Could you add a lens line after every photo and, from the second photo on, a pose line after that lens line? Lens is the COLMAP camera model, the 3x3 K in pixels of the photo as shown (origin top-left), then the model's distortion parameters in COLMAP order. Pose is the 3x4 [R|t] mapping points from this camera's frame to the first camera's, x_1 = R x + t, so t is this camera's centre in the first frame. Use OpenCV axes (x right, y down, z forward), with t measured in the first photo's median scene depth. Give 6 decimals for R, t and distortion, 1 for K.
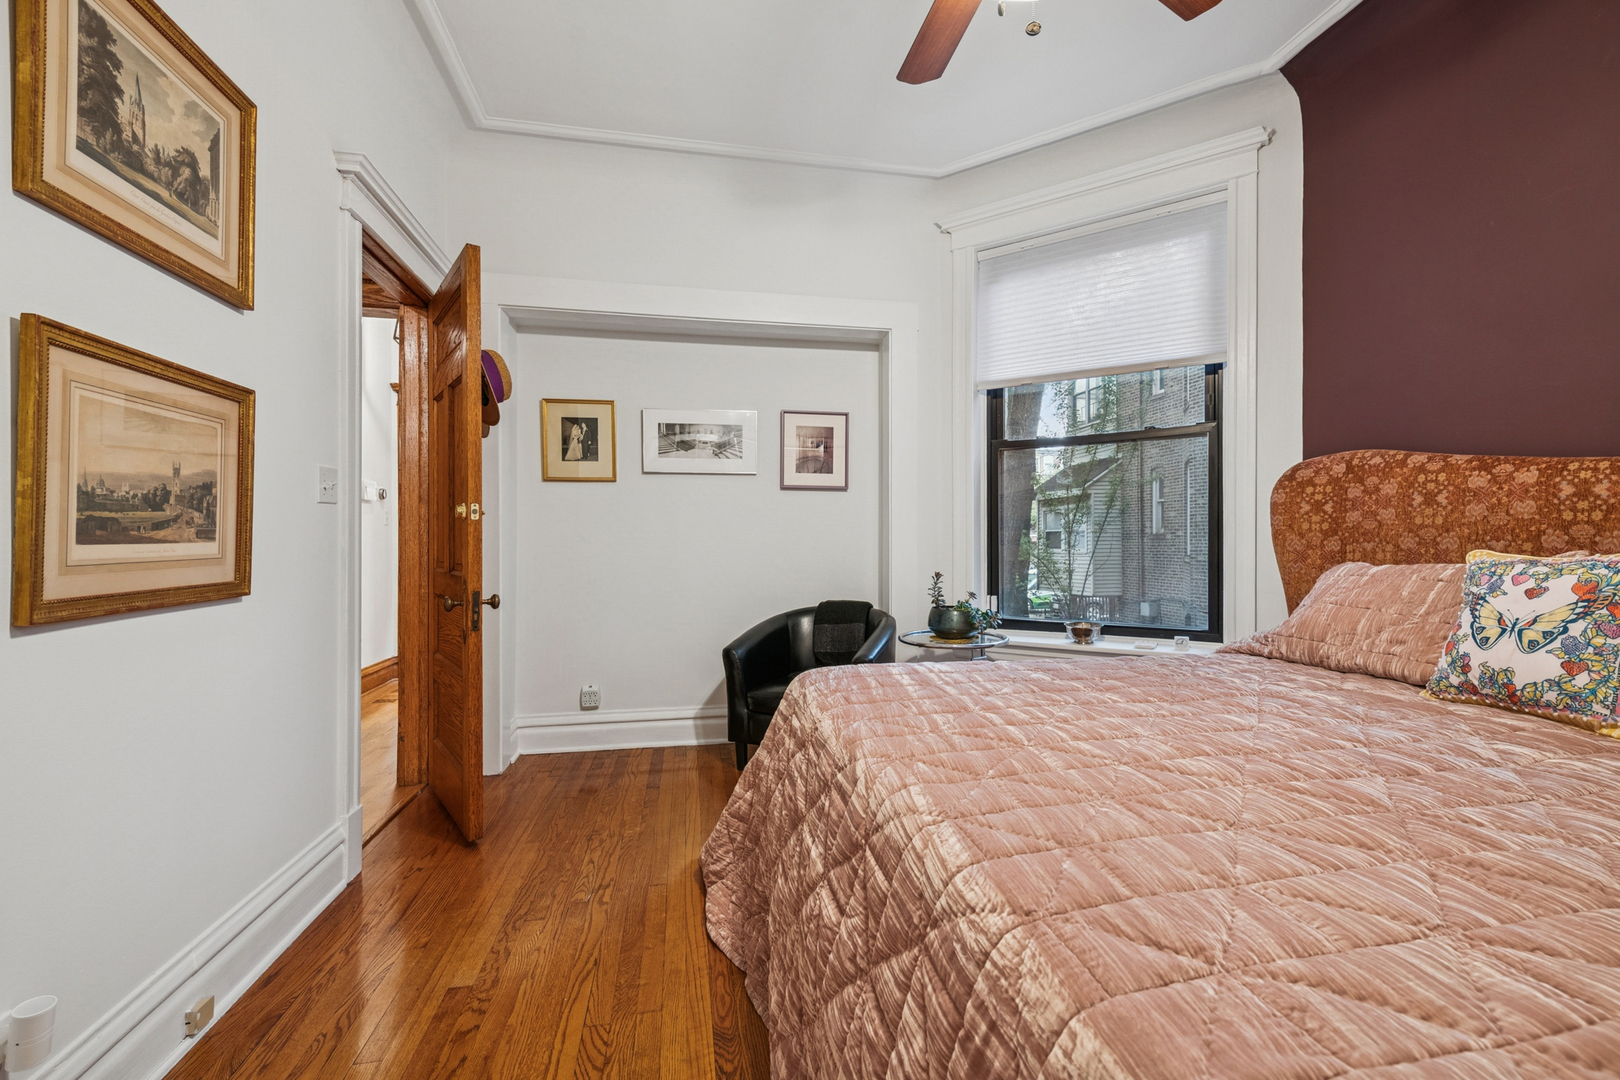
lens RADIAL K [[665.8, 0, 801.9], [0, 665.8, 537.6], [0, 0, 1]] dist [0.004222, -0.005991]
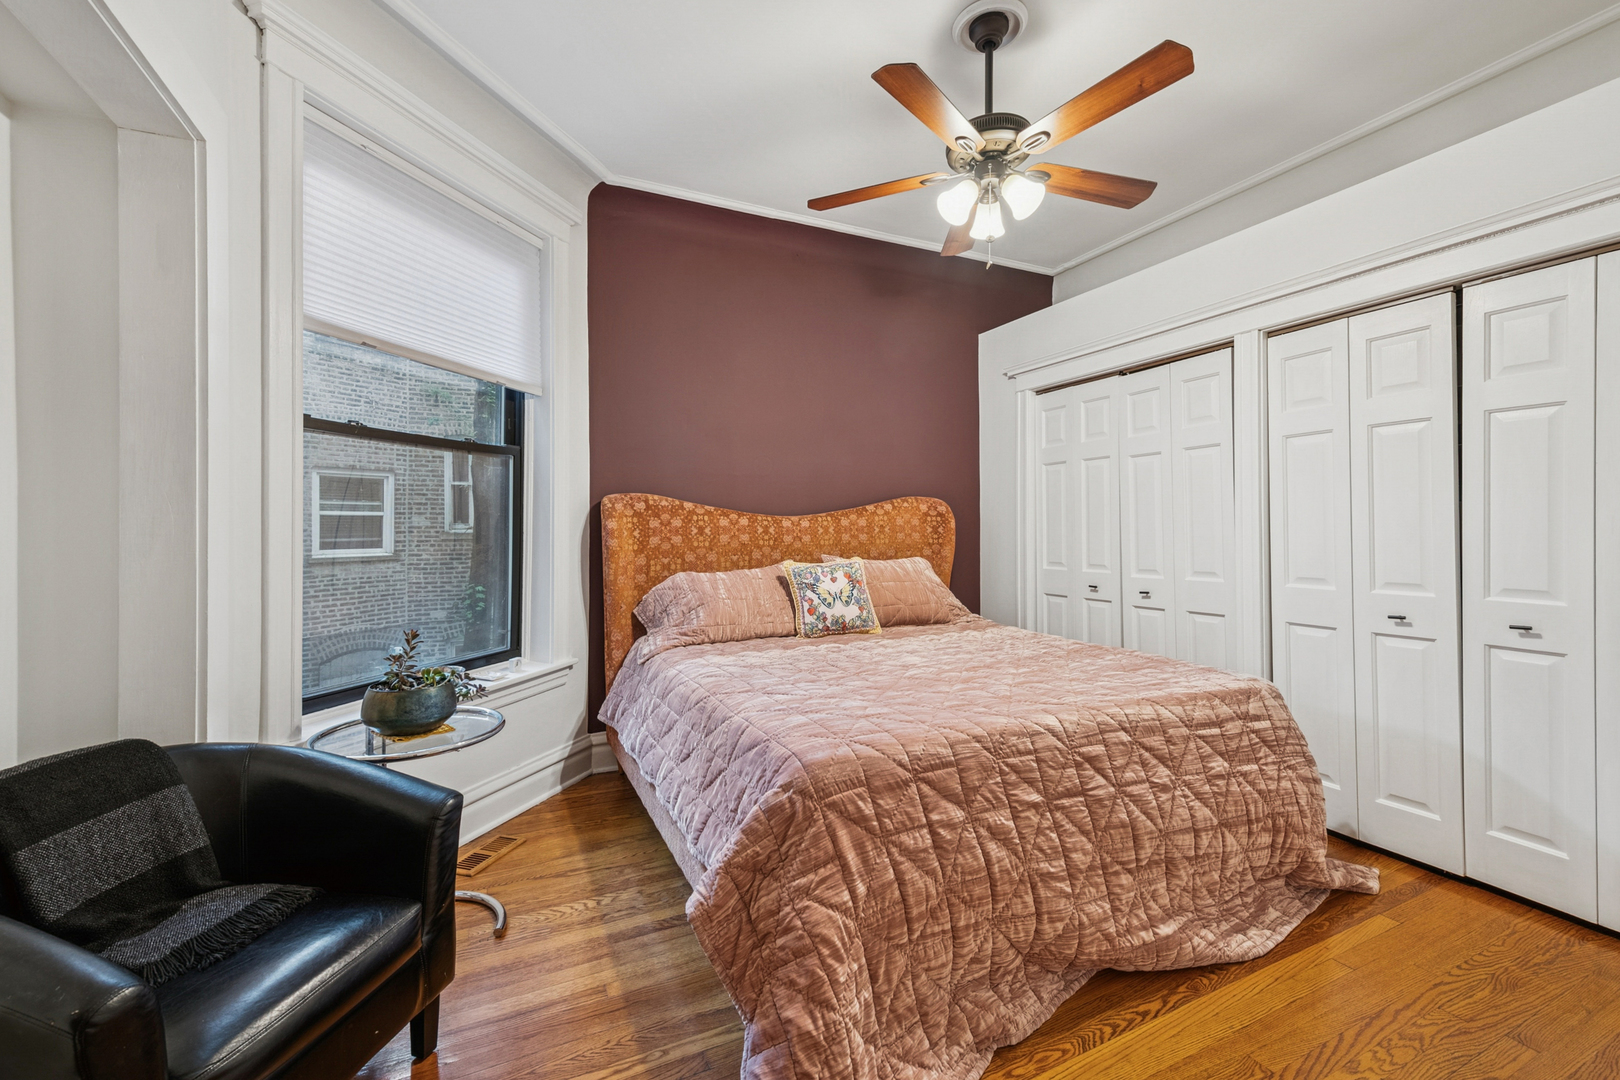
lens RADIAL K [[665.8, 0, 803.5], [0, 665.8, 535.4], [0, 0, 1]] dist [0.004222, -0.005991]
pose [[-0.252232, 0.005827, 0.967649, -0.674992], [0.005409, 0.999975, -0.004612, -0.036011], [-0.967652, 0.004070, -0.252258, 1.104571]]
